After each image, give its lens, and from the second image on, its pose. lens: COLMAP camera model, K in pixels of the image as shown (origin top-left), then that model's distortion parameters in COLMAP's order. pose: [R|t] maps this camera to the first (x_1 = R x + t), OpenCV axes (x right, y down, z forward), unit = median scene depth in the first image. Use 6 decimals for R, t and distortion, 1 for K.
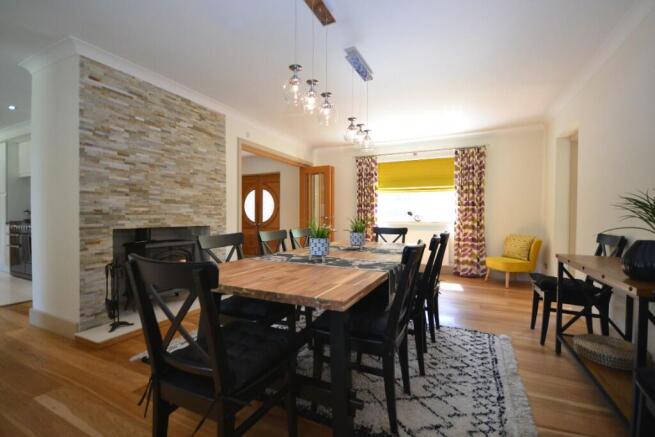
lens RADIAL K [[293.1, 0, 329.2], [0, 293.1, 218.5], [0, 0, 1]] dist [-0.003801, -0.002100]
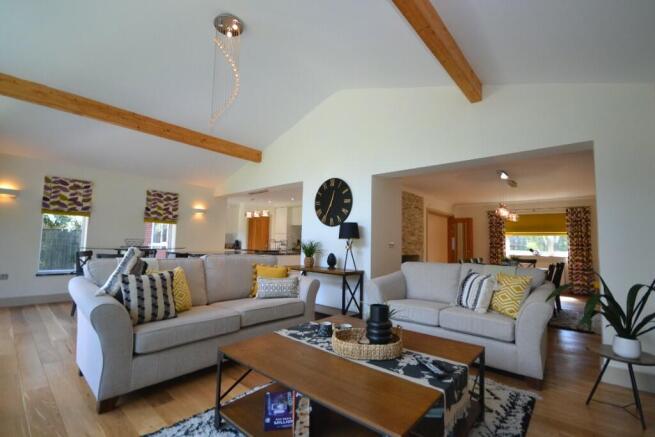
lens RADIAL K [[293.1, 0, 322.4], [0, 293.1, 219.9], [0, 0, 1]] dist [-0.003801, -0.002100]
pose [[0.957874, -0.002226, -0.287180, -0.338754], [-0.024745, 0.995611, -0.090253, -0.011205], [0.286120, 0.093558, 0.953615, -0.786569]]
